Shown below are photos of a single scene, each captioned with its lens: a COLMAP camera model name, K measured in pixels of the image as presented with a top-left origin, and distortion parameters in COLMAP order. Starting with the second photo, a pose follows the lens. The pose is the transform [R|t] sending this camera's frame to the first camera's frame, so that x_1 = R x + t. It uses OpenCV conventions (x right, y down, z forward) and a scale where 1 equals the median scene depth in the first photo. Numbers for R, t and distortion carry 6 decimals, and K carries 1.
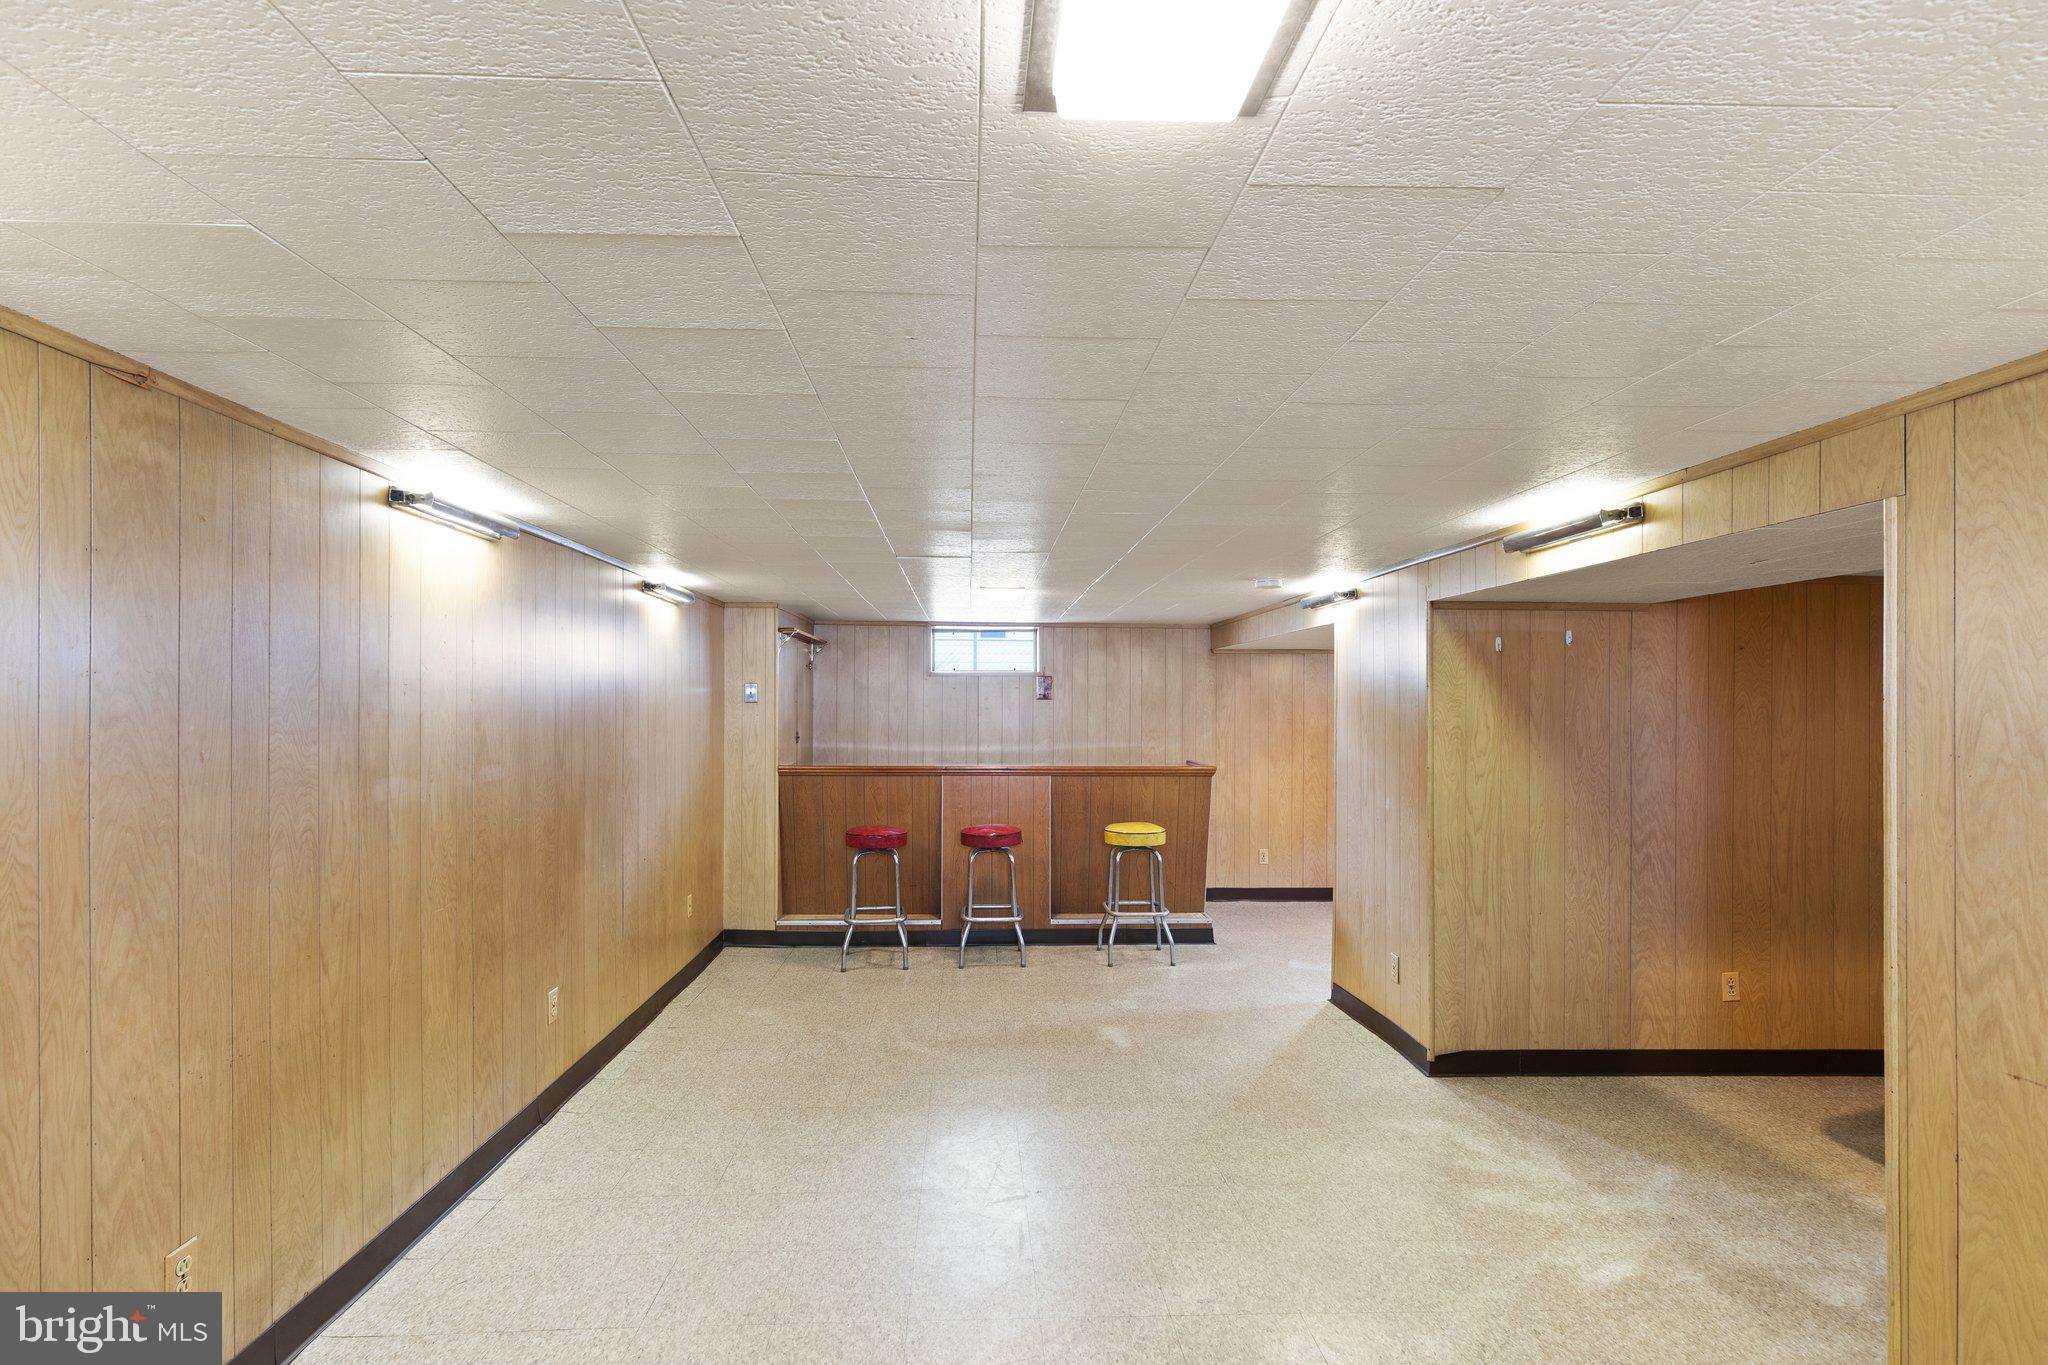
lens RADIAL K [[935.1, 0, 1019.9], [0, 935.1, 705.2], [0, 0, 1]] dist [0.000545, -0.000225]
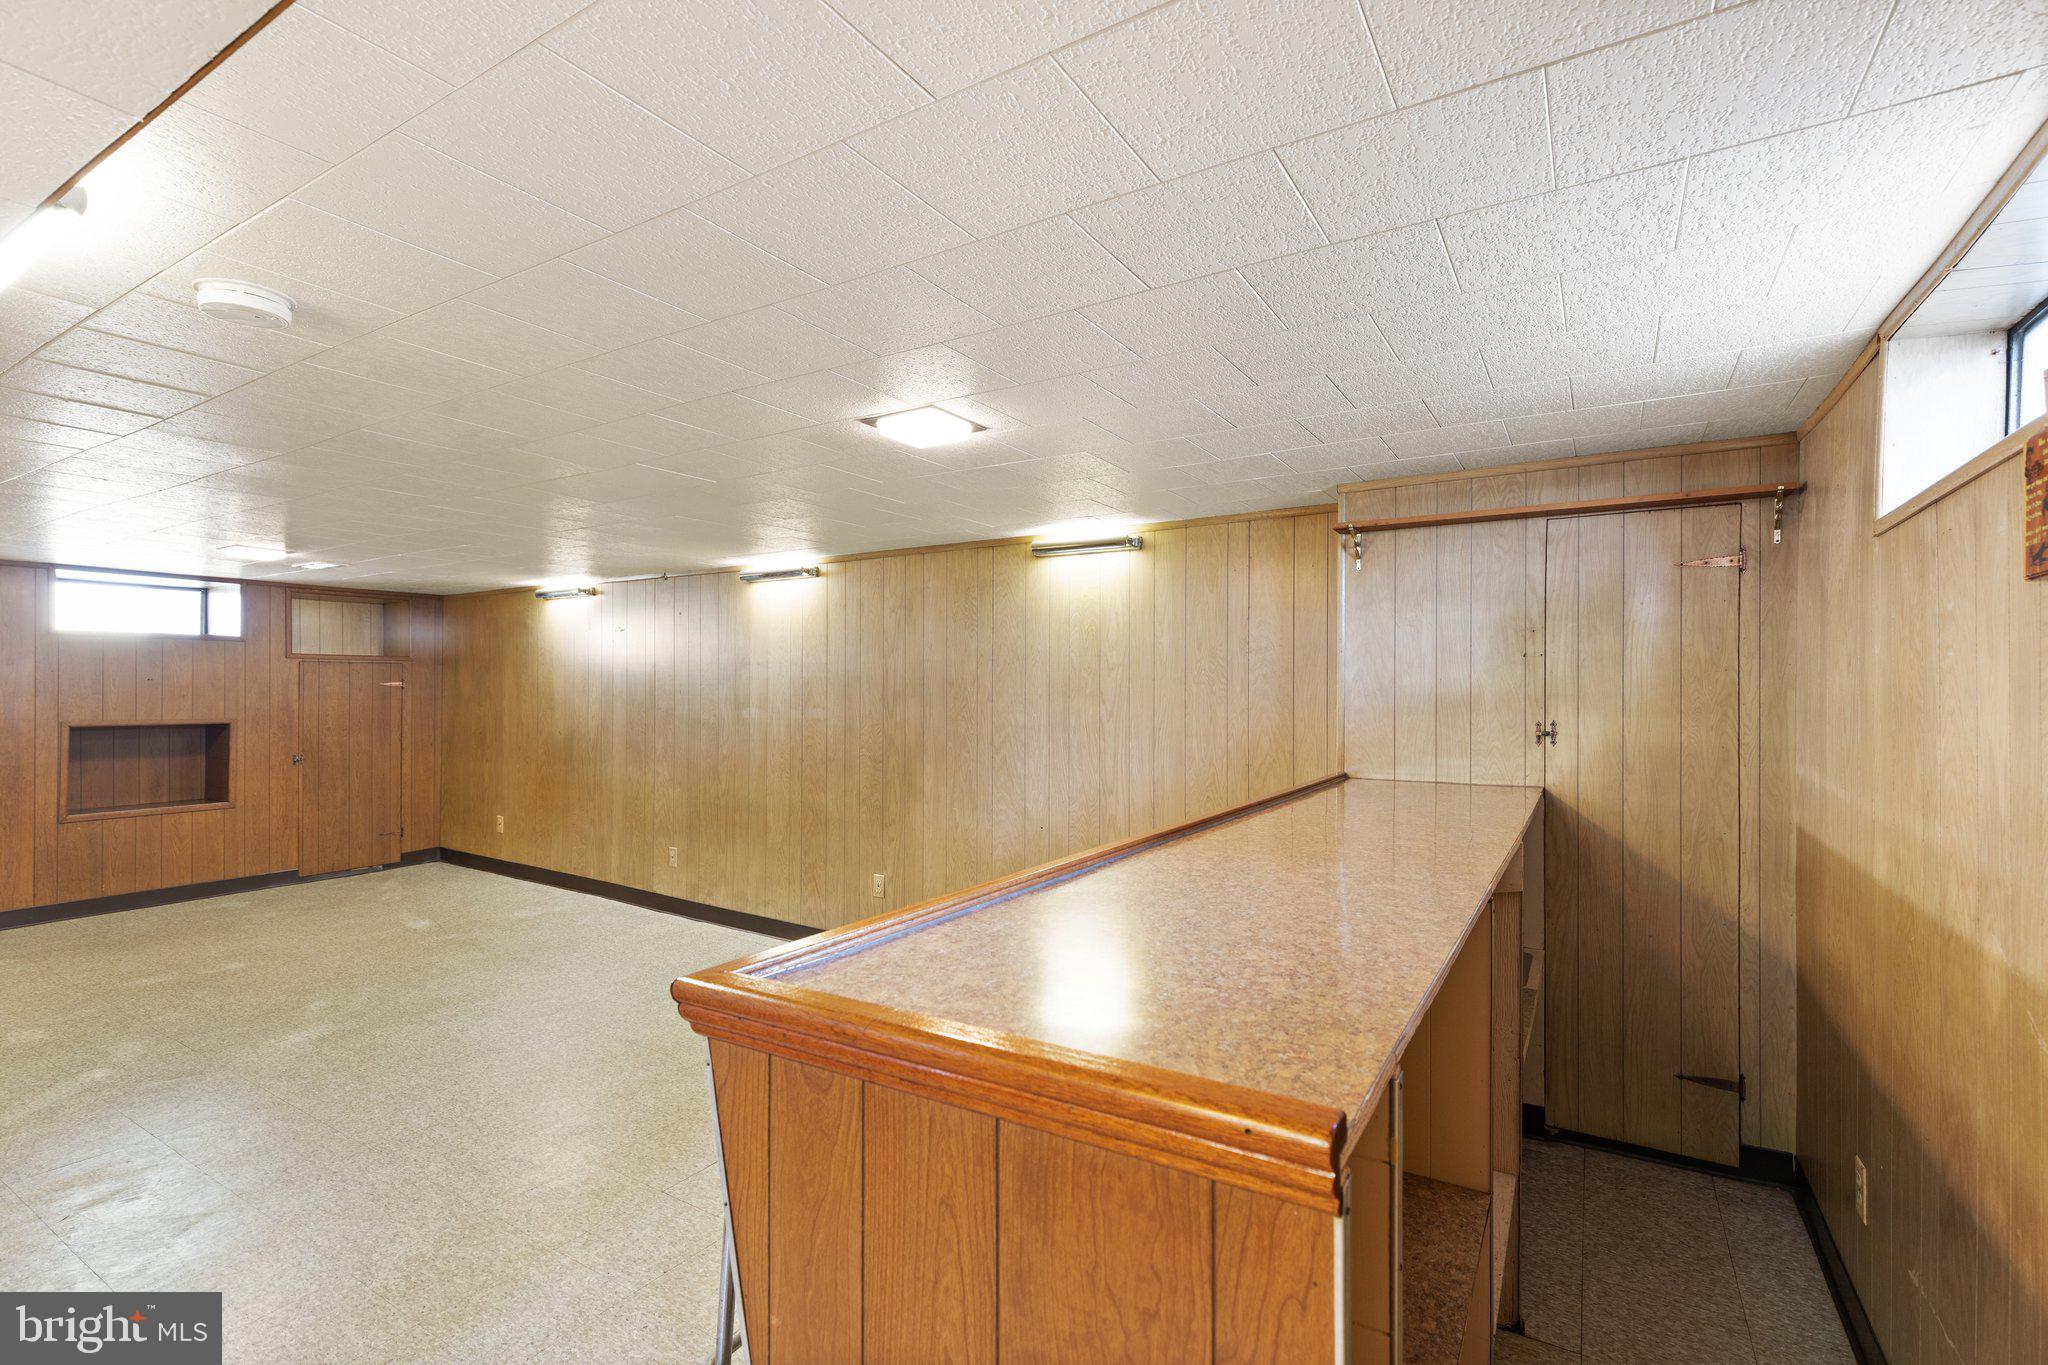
lens RADIAL K [[931.2, 0, 1021.2], [0, 931.2, 688.7], [0, 0, 1]] dist [0.003326, -0.000584]
pose [[-0.571044, -0.006305, -0.820895, 0.472471], [-0.003759, 0.999980, -0.005066, 0.027032], [0.820911, 0.000193, -0.571057, 1.759457]]
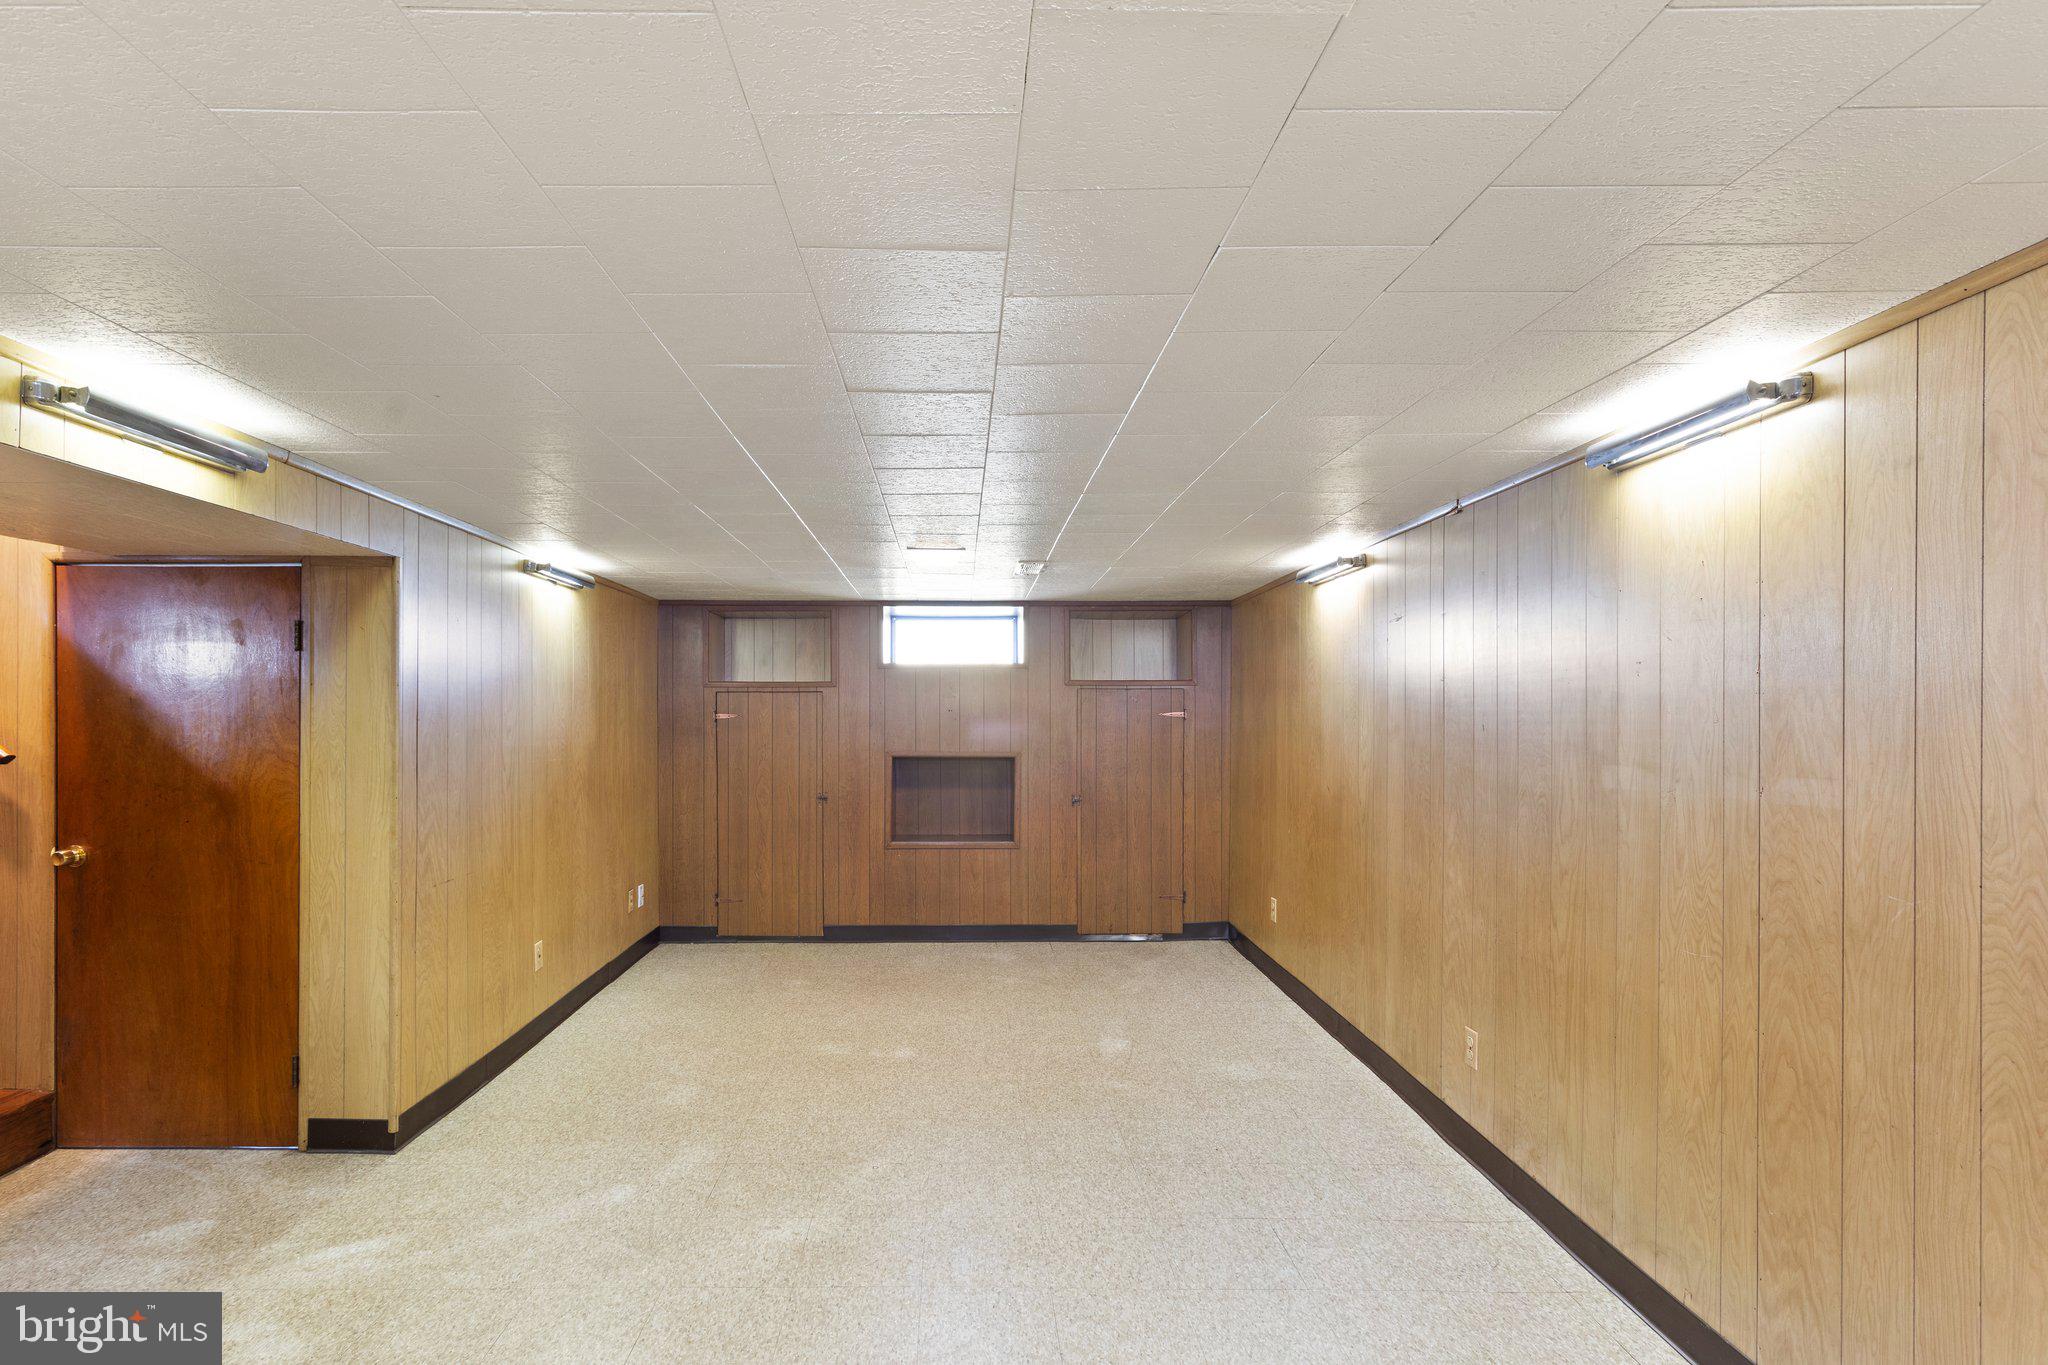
lens RADIAL K [[955.1, 0, 959.1], [0, 955.1, 716.8], [0, 0, 1]] dist [0.002664, -0.000443]
pose [[-0.998445, -0.004901, 0.055531, -0.048079], [-0.004969, 0.999987, -0.001086, 0.021317], [-0.055525, -0.001360, -0.998456, 1.268605]]
